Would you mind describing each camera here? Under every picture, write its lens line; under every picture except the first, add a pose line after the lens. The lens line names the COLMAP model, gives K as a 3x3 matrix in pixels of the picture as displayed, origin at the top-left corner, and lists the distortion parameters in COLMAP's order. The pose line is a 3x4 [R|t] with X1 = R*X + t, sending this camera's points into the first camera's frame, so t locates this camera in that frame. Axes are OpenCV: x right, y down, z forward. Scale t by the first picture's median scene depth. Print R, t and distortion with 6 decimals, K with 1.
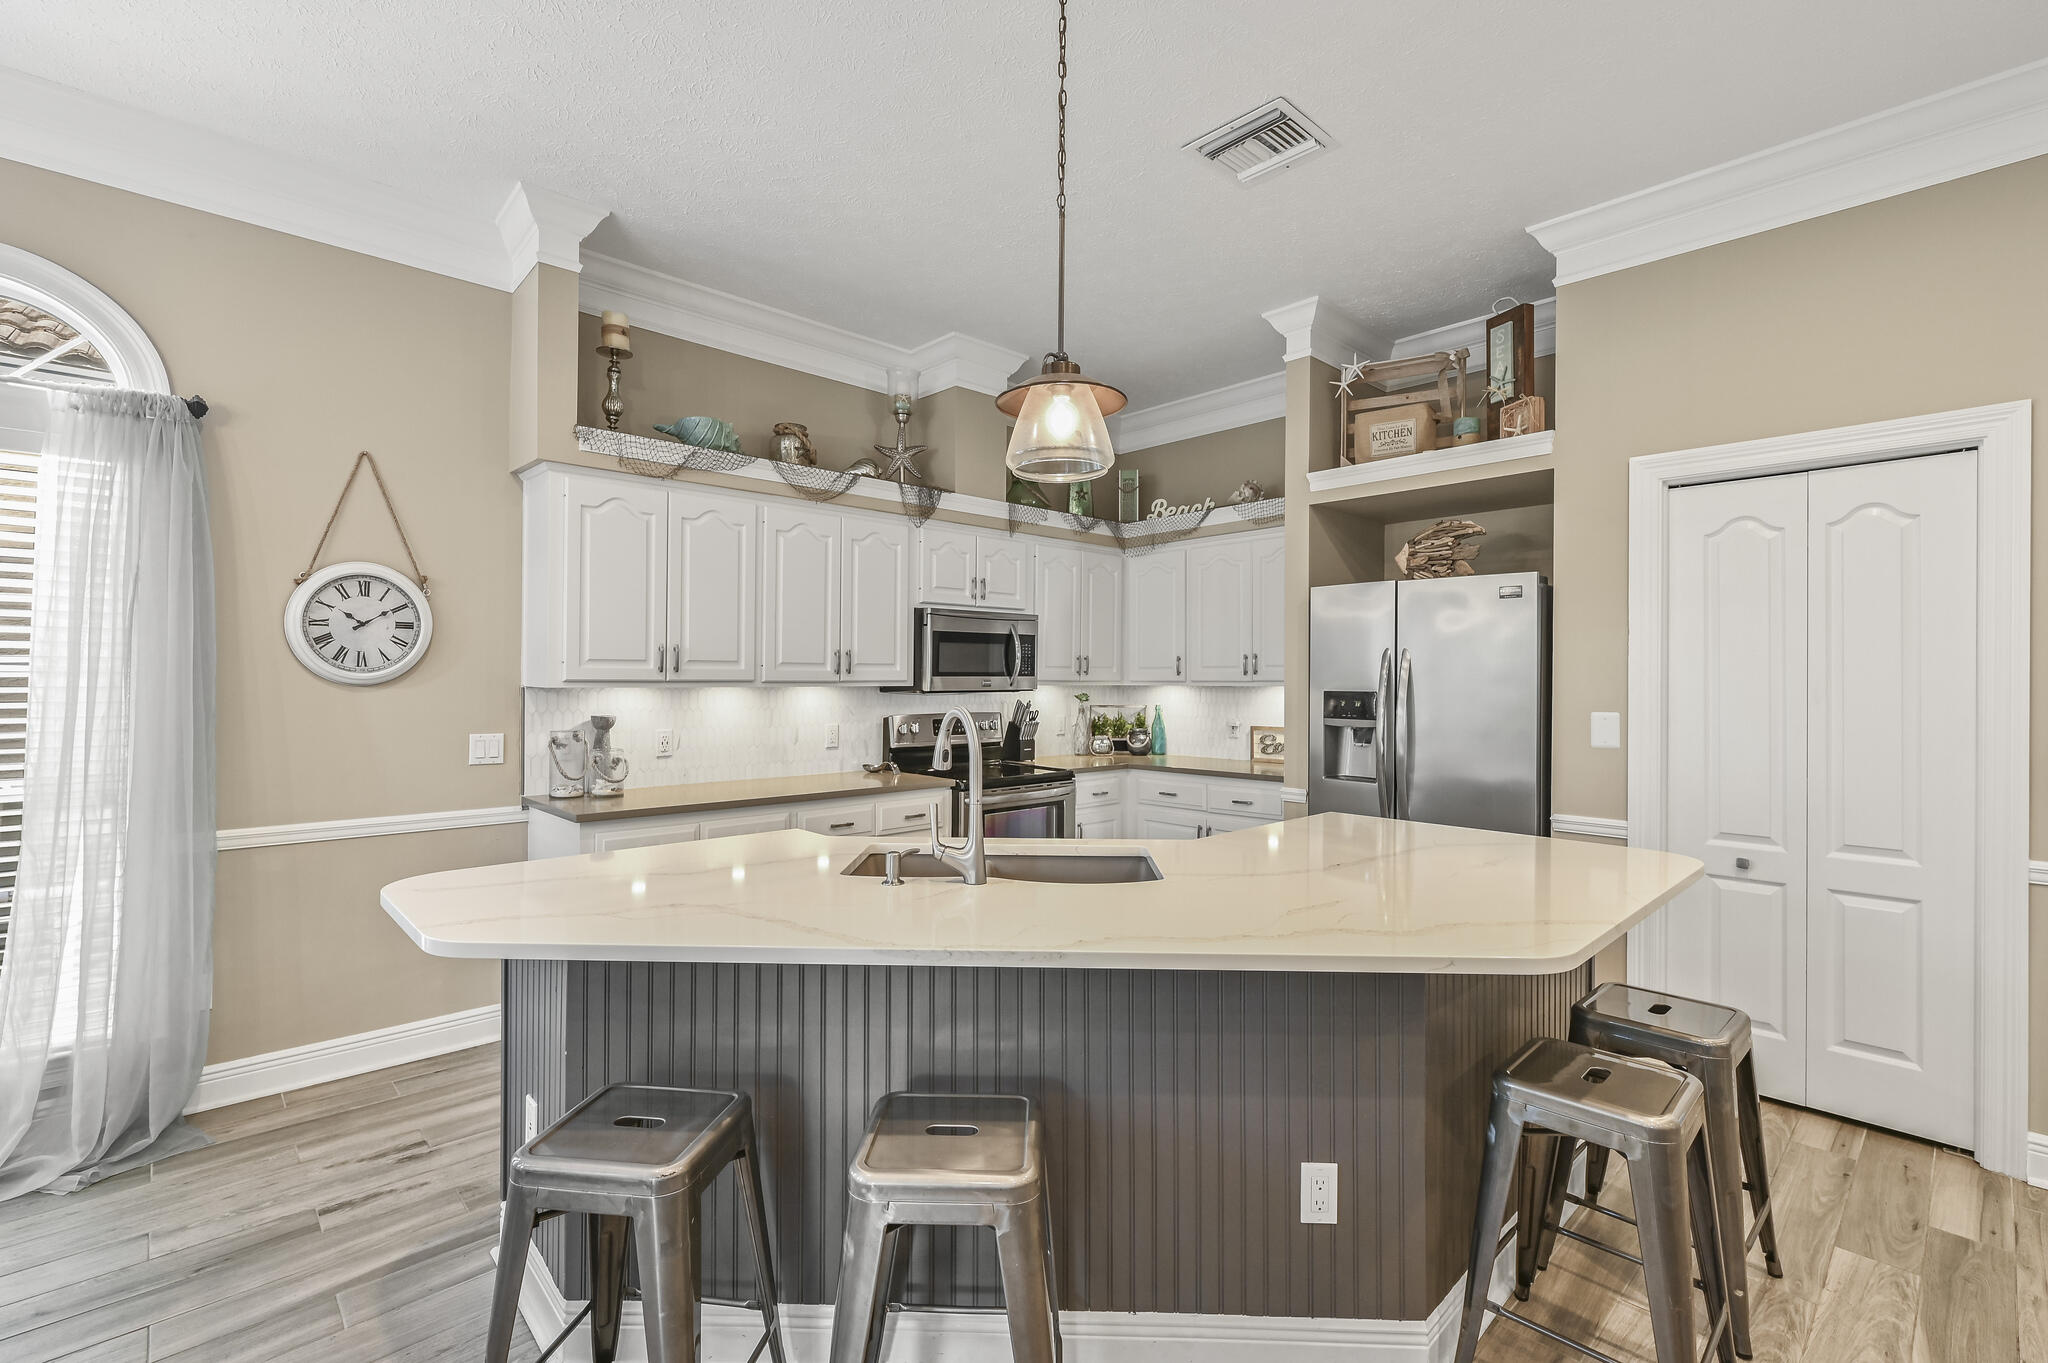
lens RADIAL K [[913.6, 0, 1087.9], [0, 913.6, 678.0], [0, 0, 1]] dist [-0.000898, -0.000227]
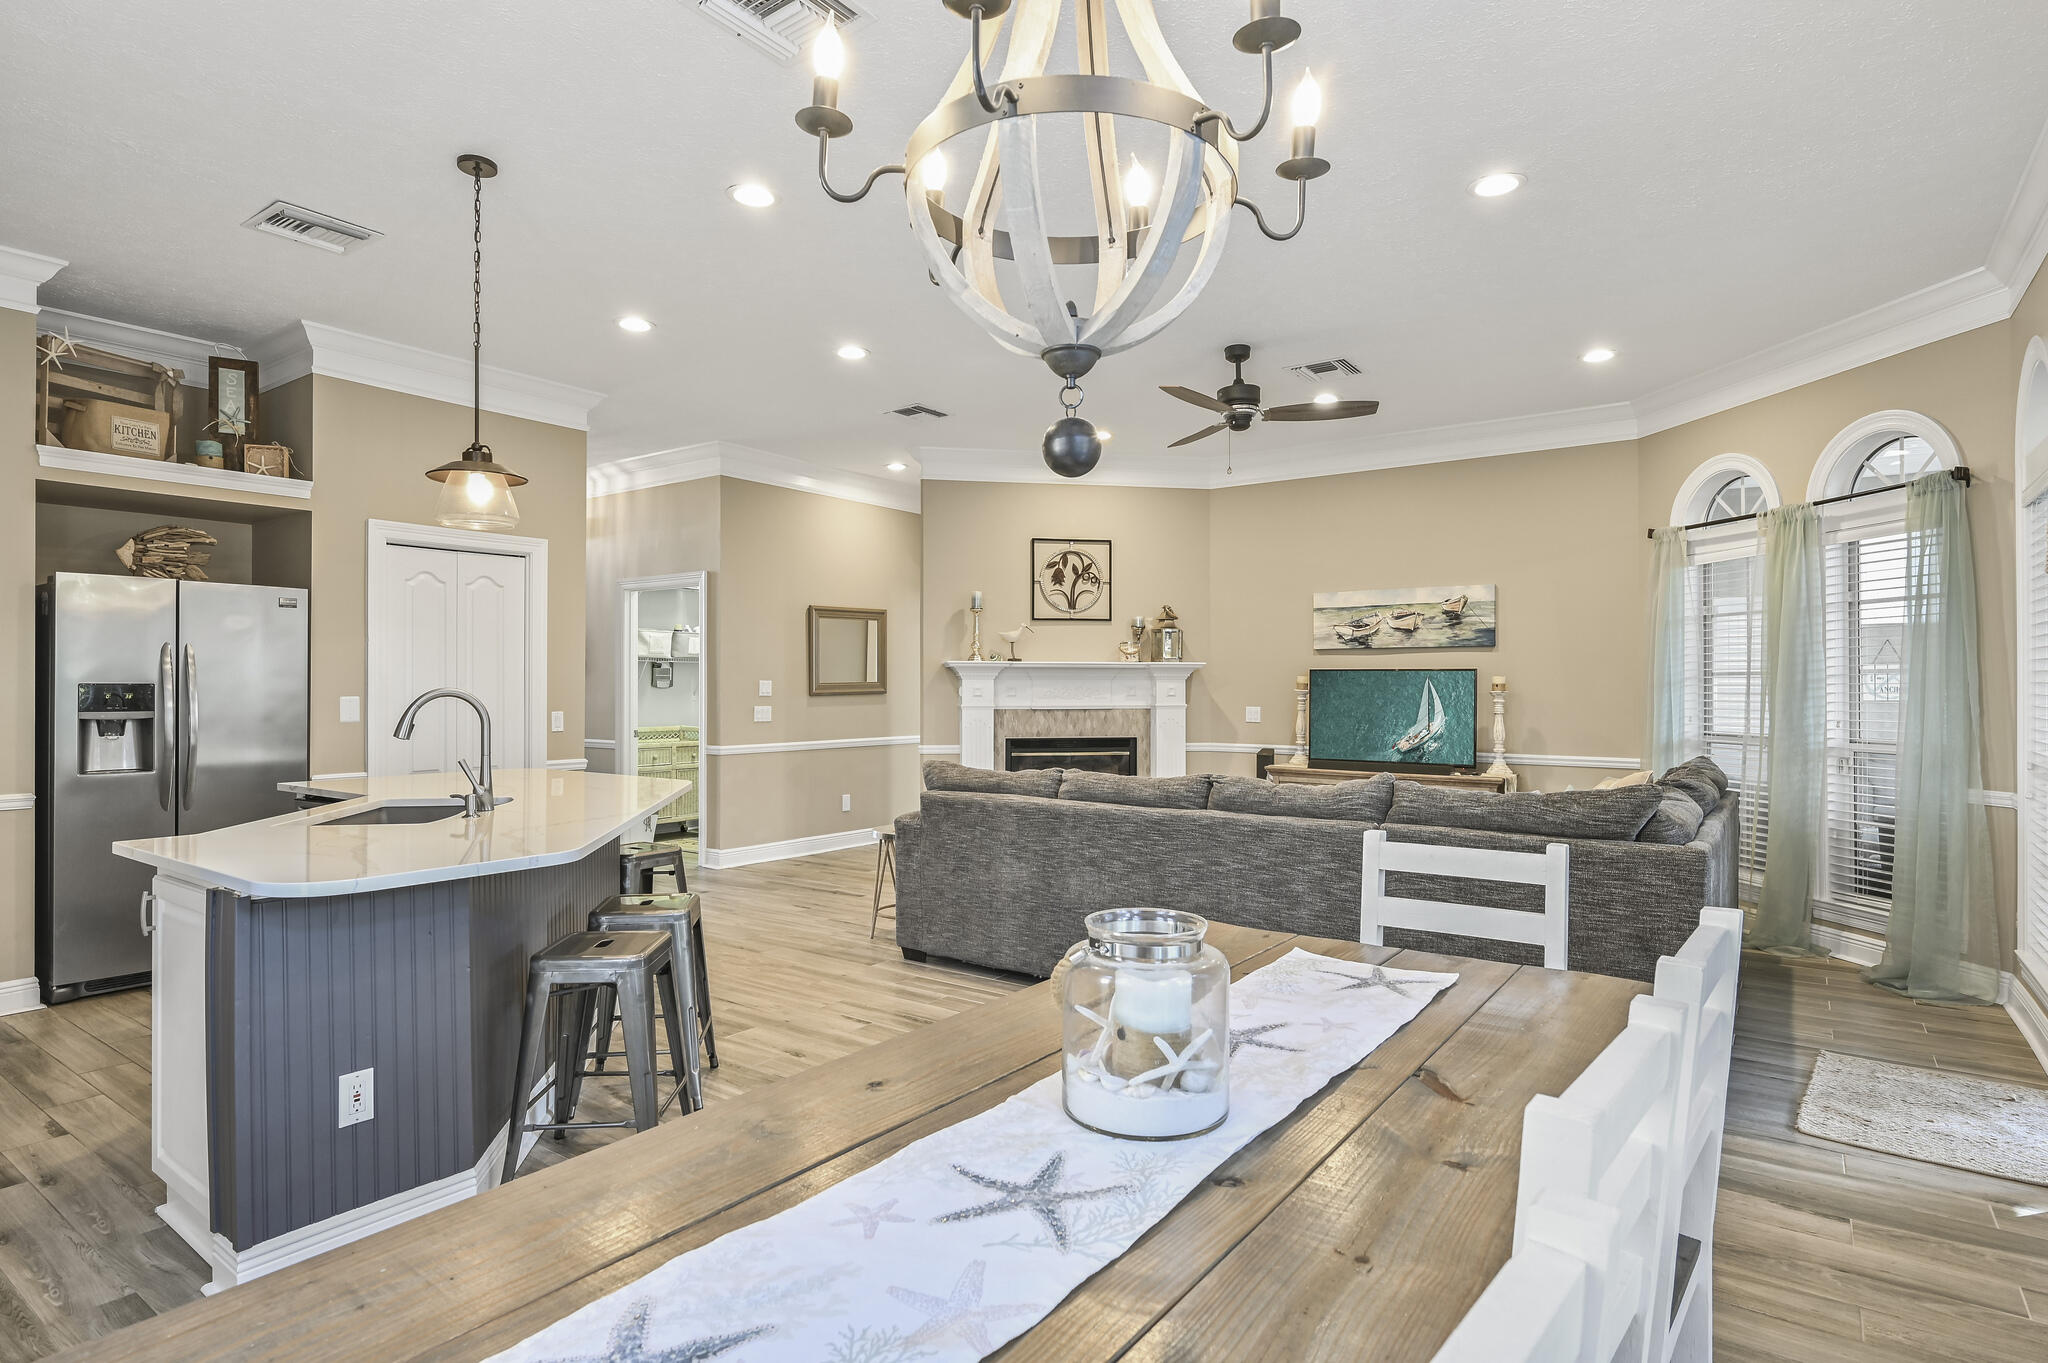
lens RADIAL K [[1040.7, 0, 972.8], [0, 1040.7, 685.3], [0, 0, 1]] dist [-0.021766, 0.000102]
pose [[-0.118760, -0.005872, 0.992906, -0.904745], [-0.002781, 0.999981, 0.005581, 0.007254], [-0.992919, -0.002099, -0.118774, 0.202031]]
